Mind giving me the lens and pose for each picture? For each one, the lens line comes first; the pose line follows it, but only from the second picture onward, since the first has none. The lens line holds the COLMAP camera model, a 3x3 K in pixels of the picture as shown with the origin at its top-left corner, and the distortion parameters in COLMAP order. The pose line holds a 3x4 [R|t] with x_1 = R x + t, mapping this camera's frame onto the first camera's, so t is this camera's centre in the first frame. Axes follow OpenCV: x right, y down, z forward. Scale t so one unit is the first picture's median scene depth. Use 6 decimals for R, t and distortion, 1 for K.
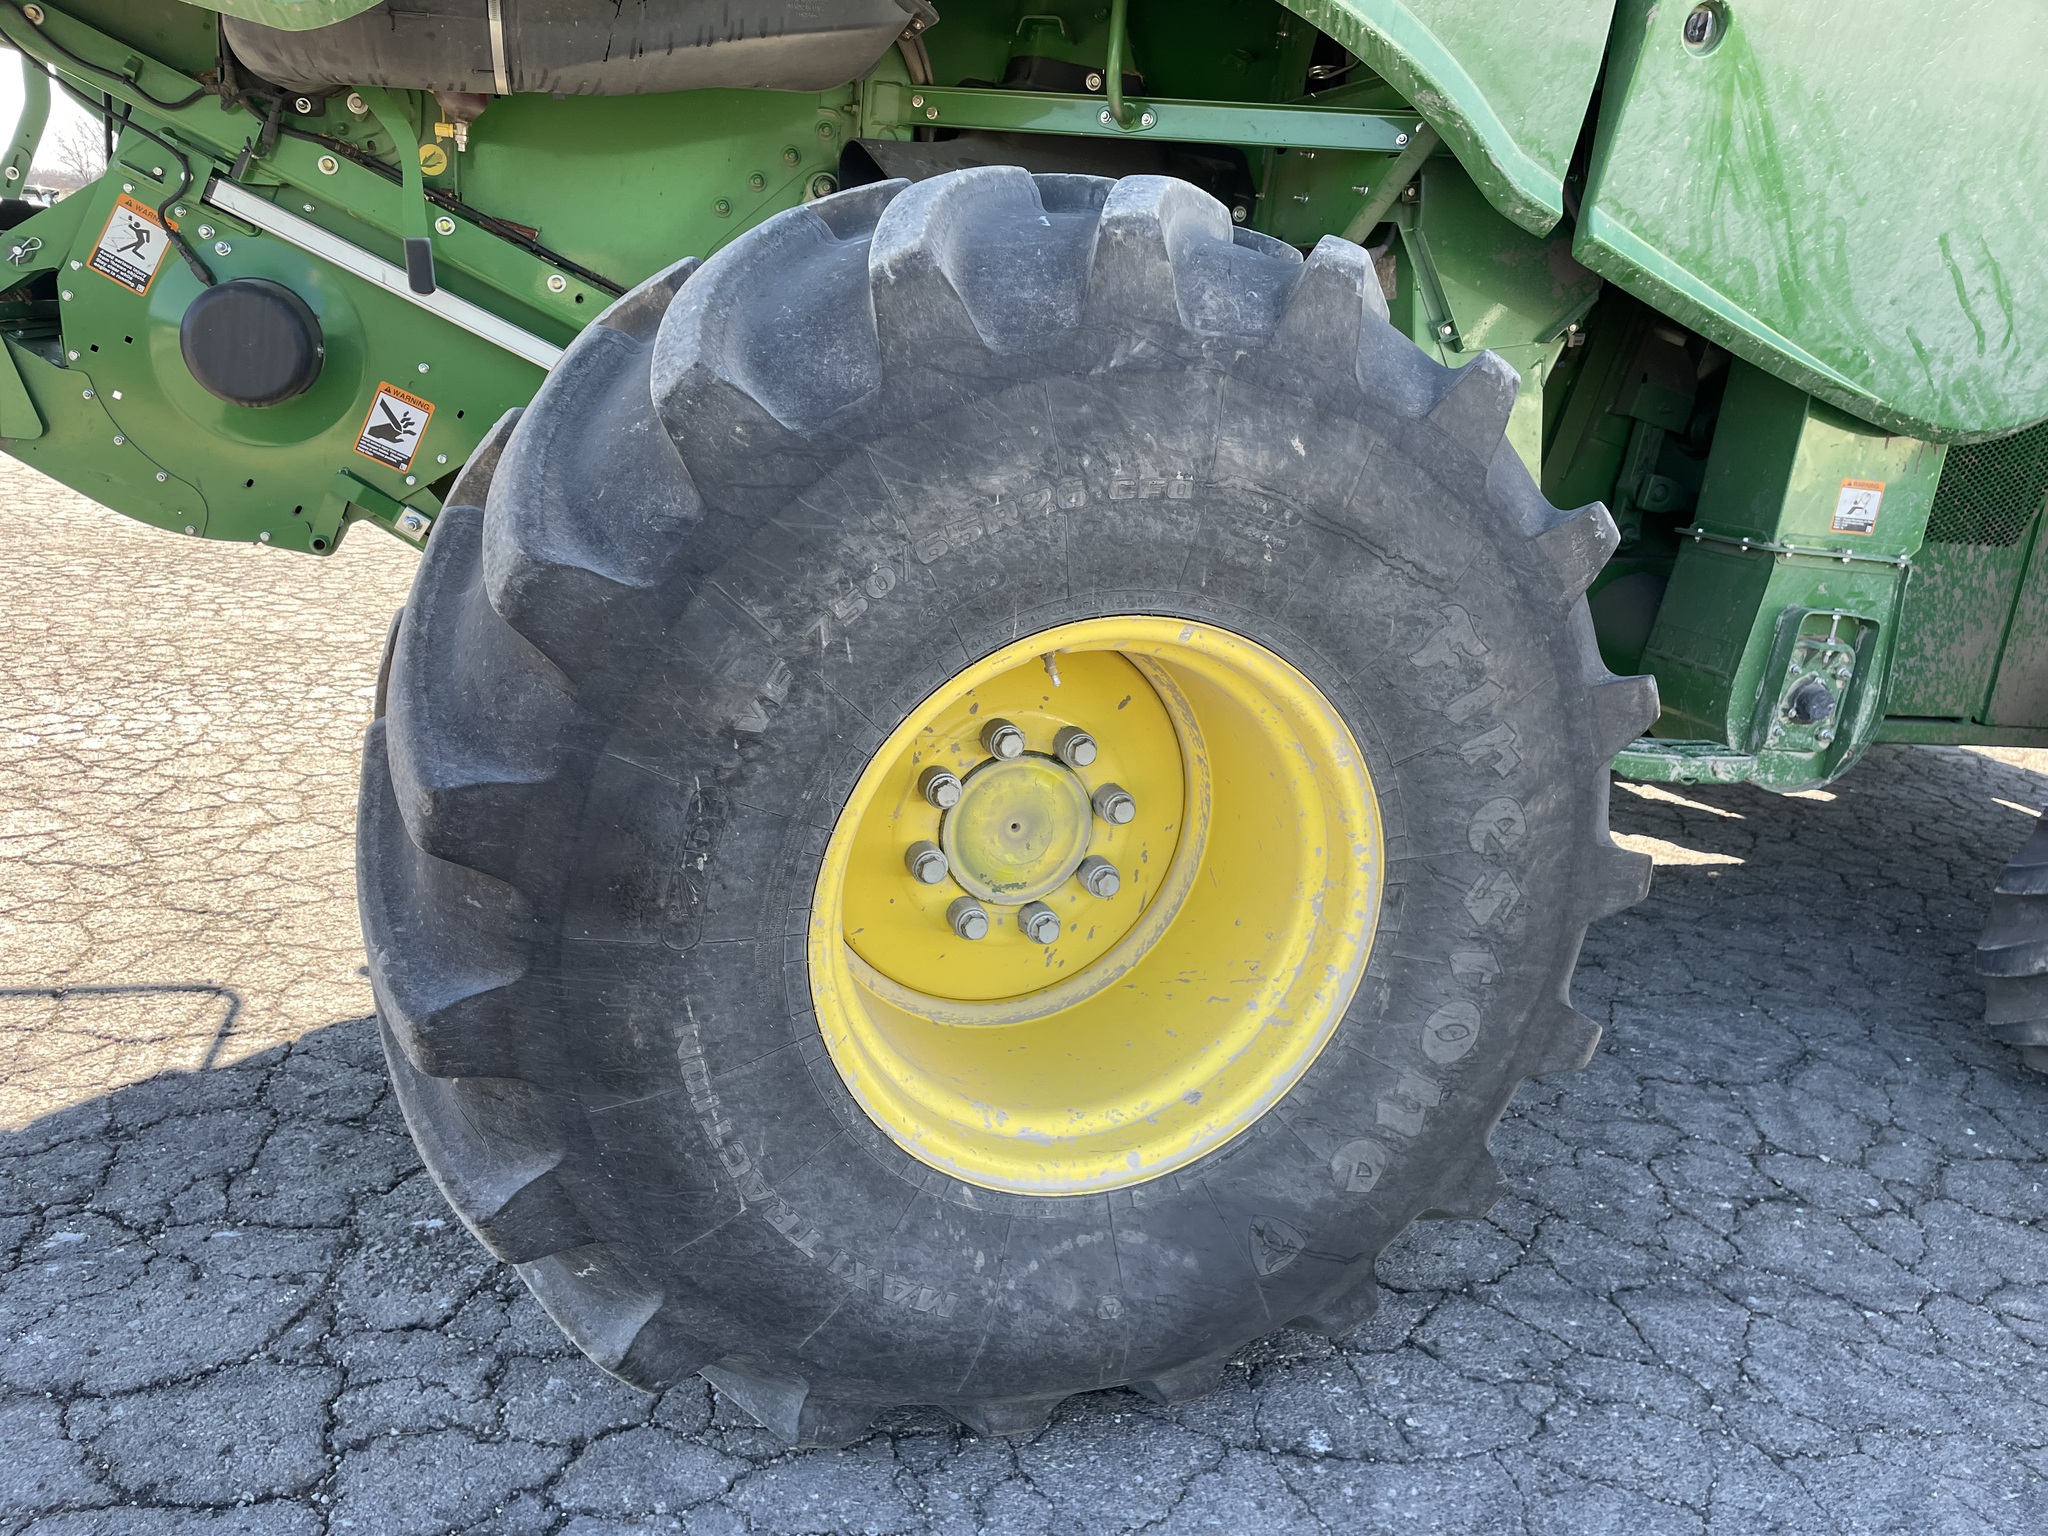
lens RADIAL K [[1554.5, 0, 997.8], [0, 1554.5, 786.2], [0, 0, 1]] dist [0.070028, -0.086413]
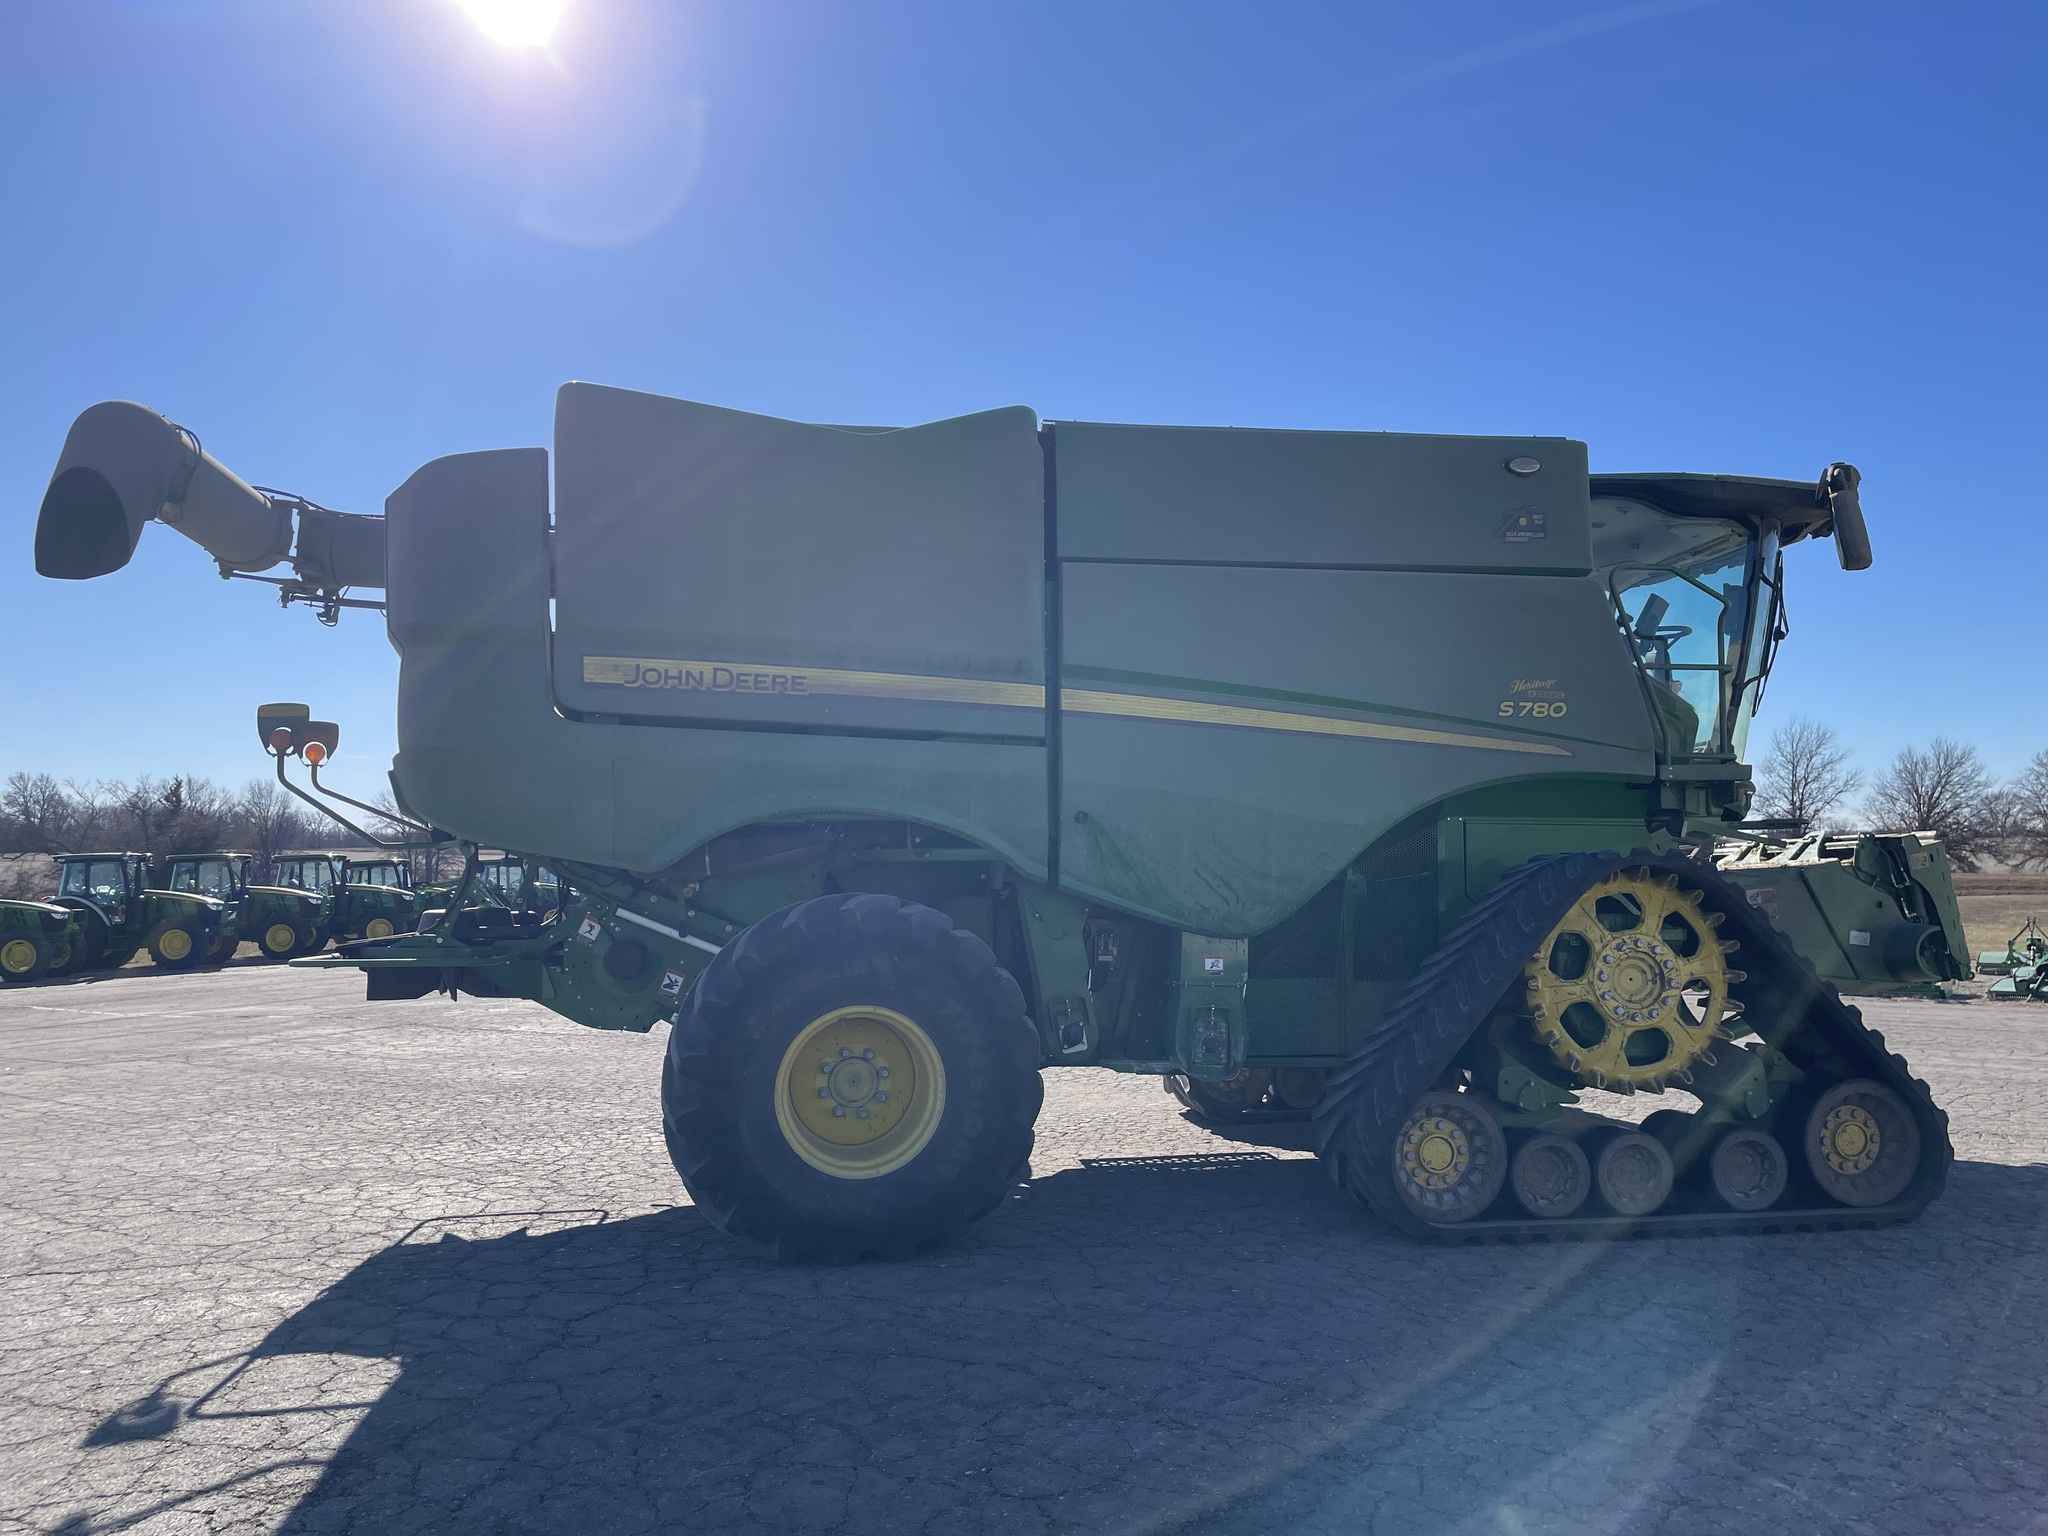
lens RADIAL K [[1554.5, 0, 1027.0], [0, 1554.5, 761.5], [0, 0, 1]] dist [0.070028, -0.086413]
pose [[0.988215, -0.103375, -0.112889, 0.632100], [0.055642, 0.929649, -0.364221, 0.478604], [0.142599, 0.353647, 0.924445, -1.718723]]
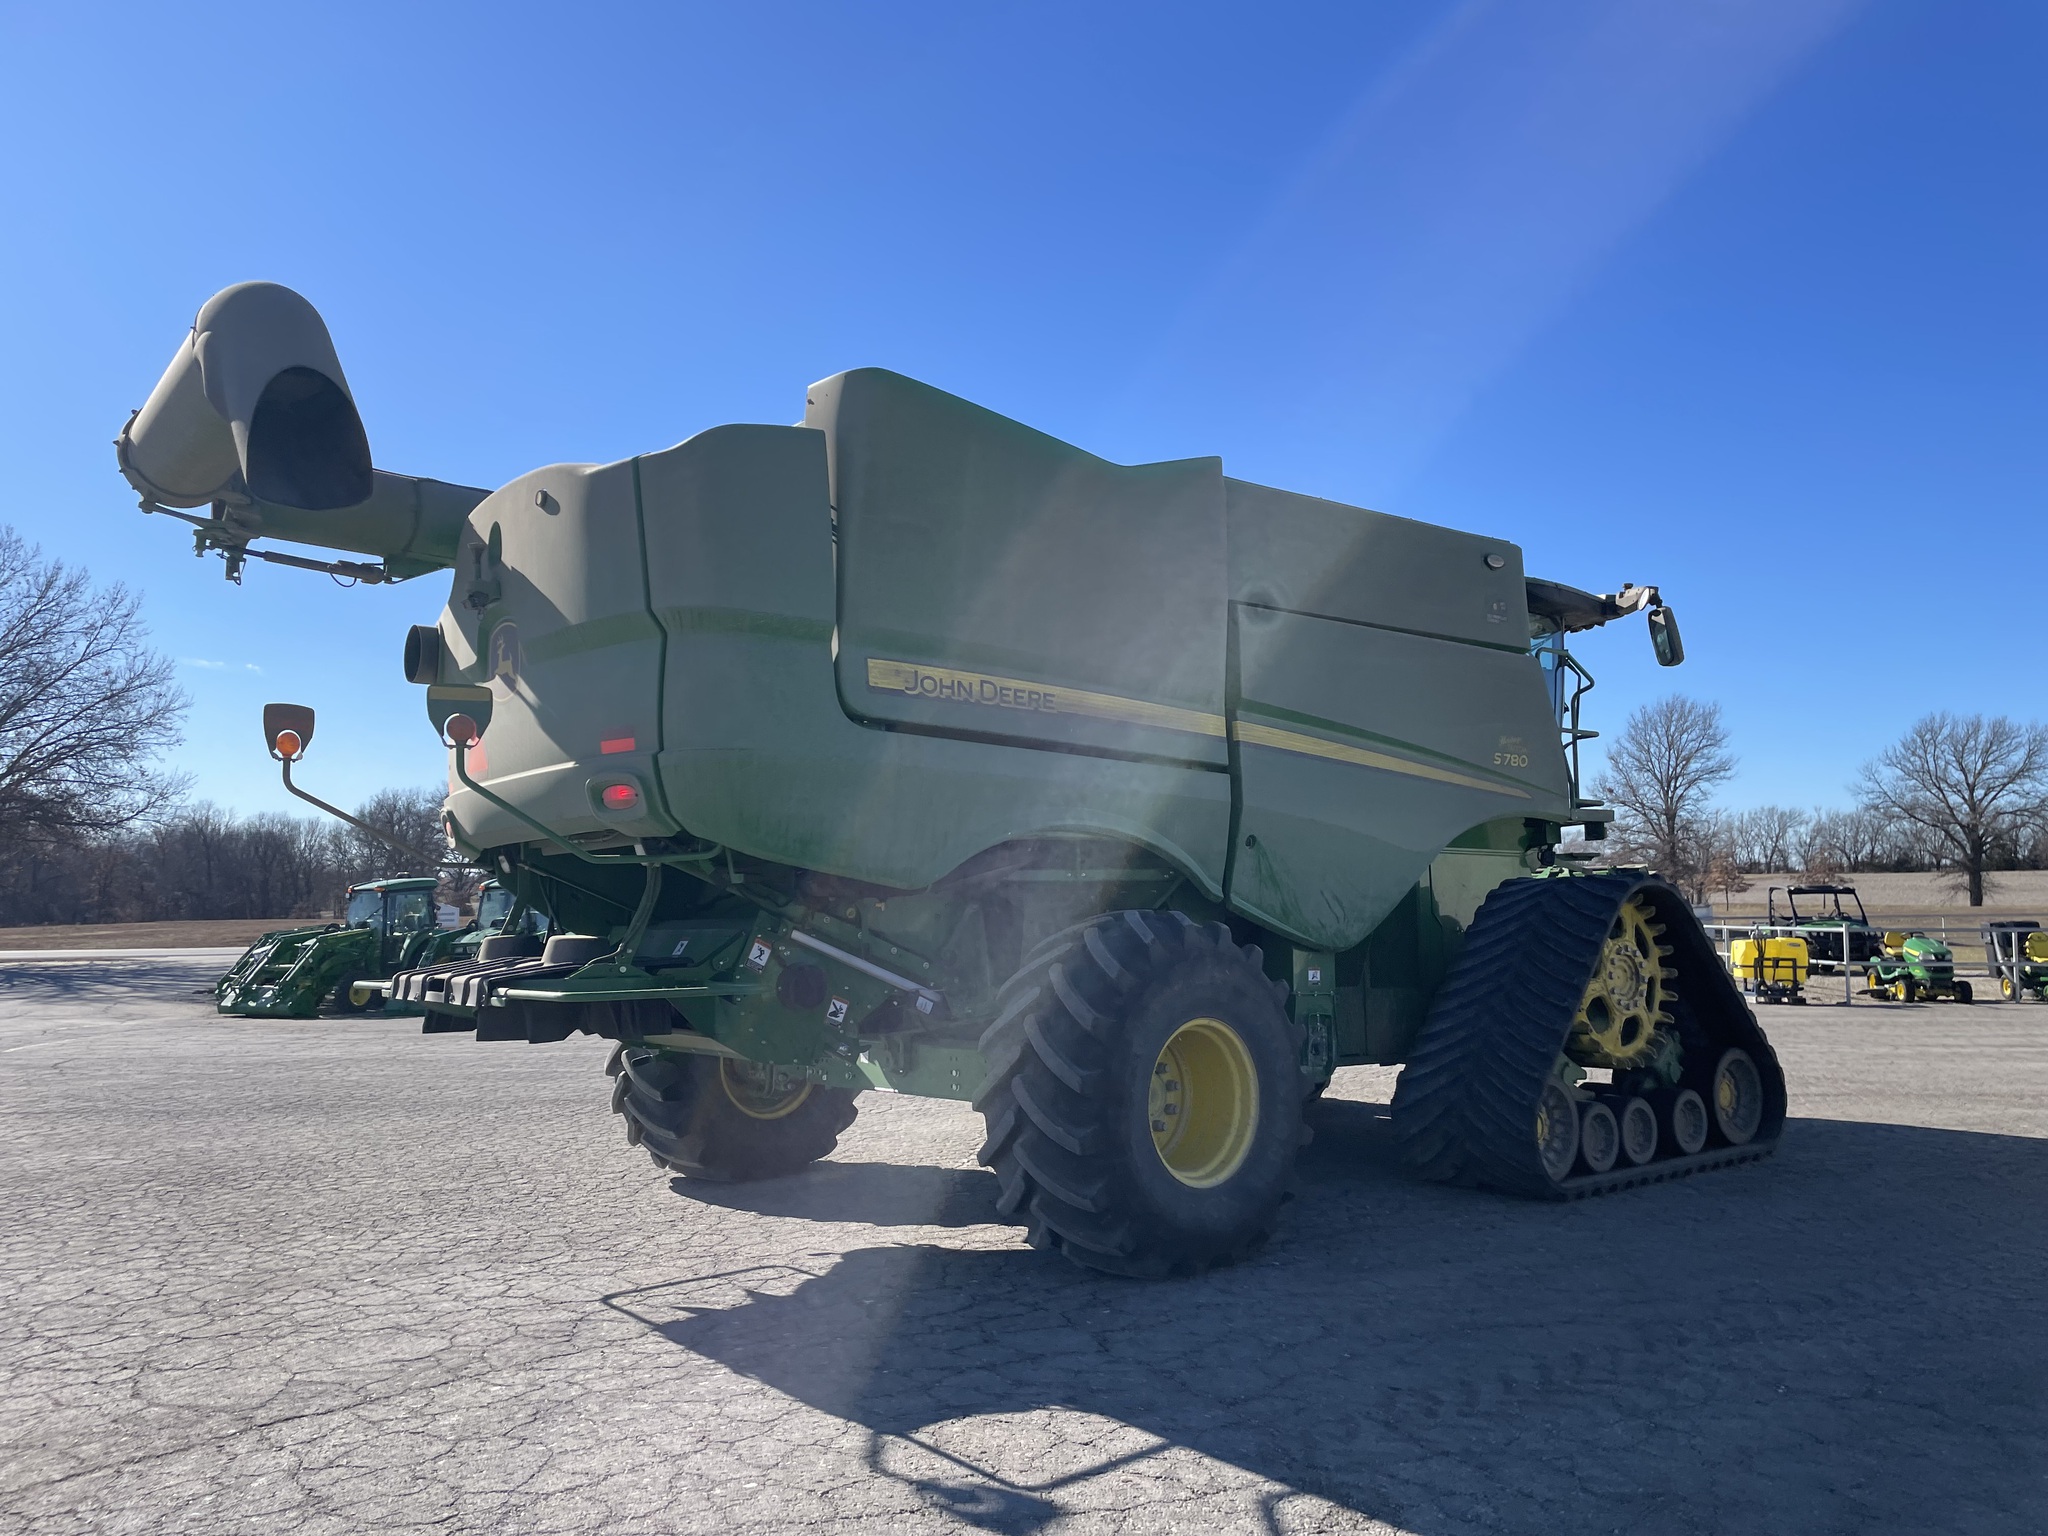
lens RADIAL K [[1554.5, 0, 1034.8], [0, 1554.5, 730.4], [0, 0, 1]] dist [0.070028, -0.086413]
pose [[0.910557, -0.052137, 0.410082, -1.199297], [0.203086, 0.920467, -0.333911, 0.289093], [-0.360058, 0.387327, 0.848726, -1.589219]]
